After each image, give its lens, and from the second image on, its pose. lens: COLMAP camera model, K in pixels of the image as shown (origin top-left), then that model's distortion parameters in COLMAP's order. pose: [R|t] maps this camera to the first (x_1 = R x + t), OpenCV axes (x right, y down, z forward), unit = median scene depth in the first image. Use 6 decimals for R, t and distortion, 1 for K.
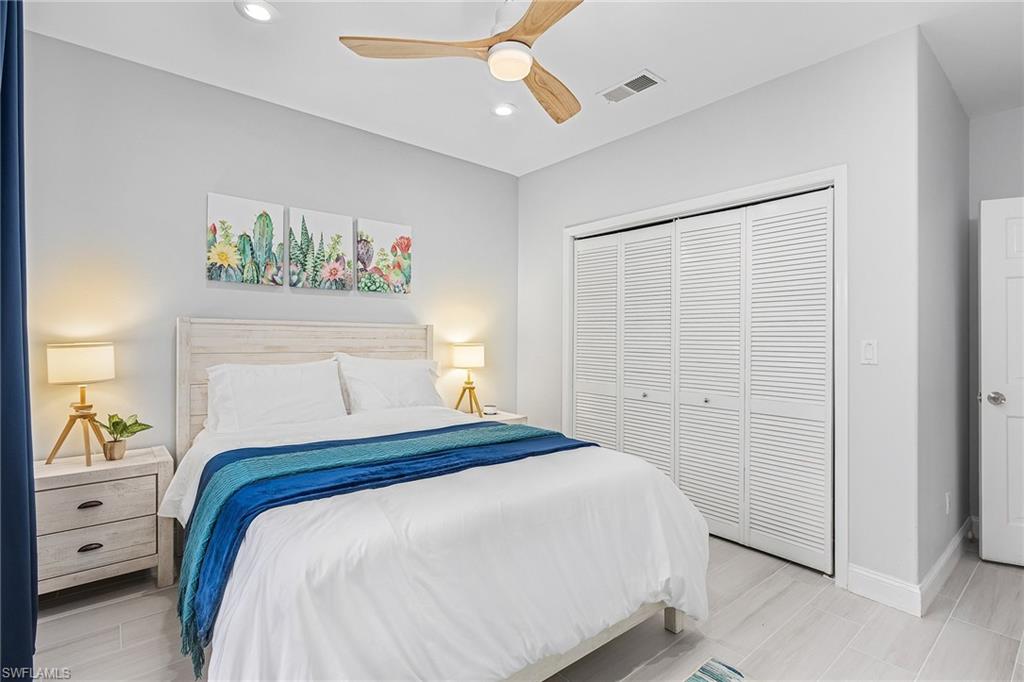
lens RADIAL K [[477.1, 0, 512.3], [0, 477.1, 334.2], [0, 0, 1]] dist [0.005579, -0.003321]
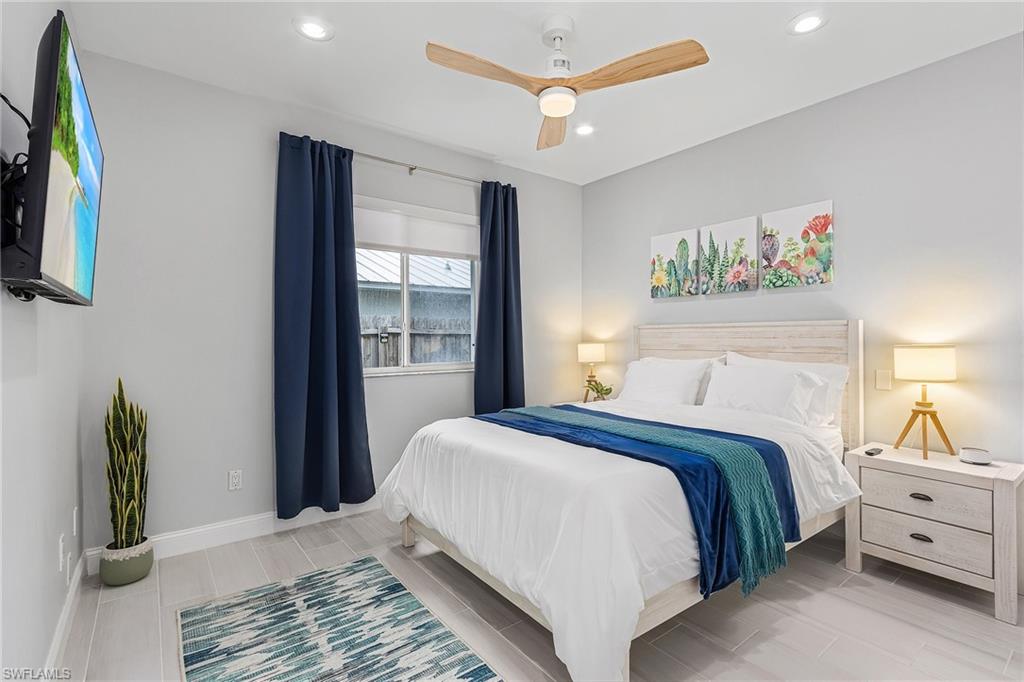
lens RADIAL K [[477.1, 0, 518.7], [0, 477.1, 346.4], [0, 0, 1]] dist [0.005579, -0.003321]
pose [[-0.044102, 0.011850, -0.998957, 0.702218], [0.012198, 0.999862, 0.011322, 0.009453], [0.998953, -0.011686, -0.044241, 0.564127]]
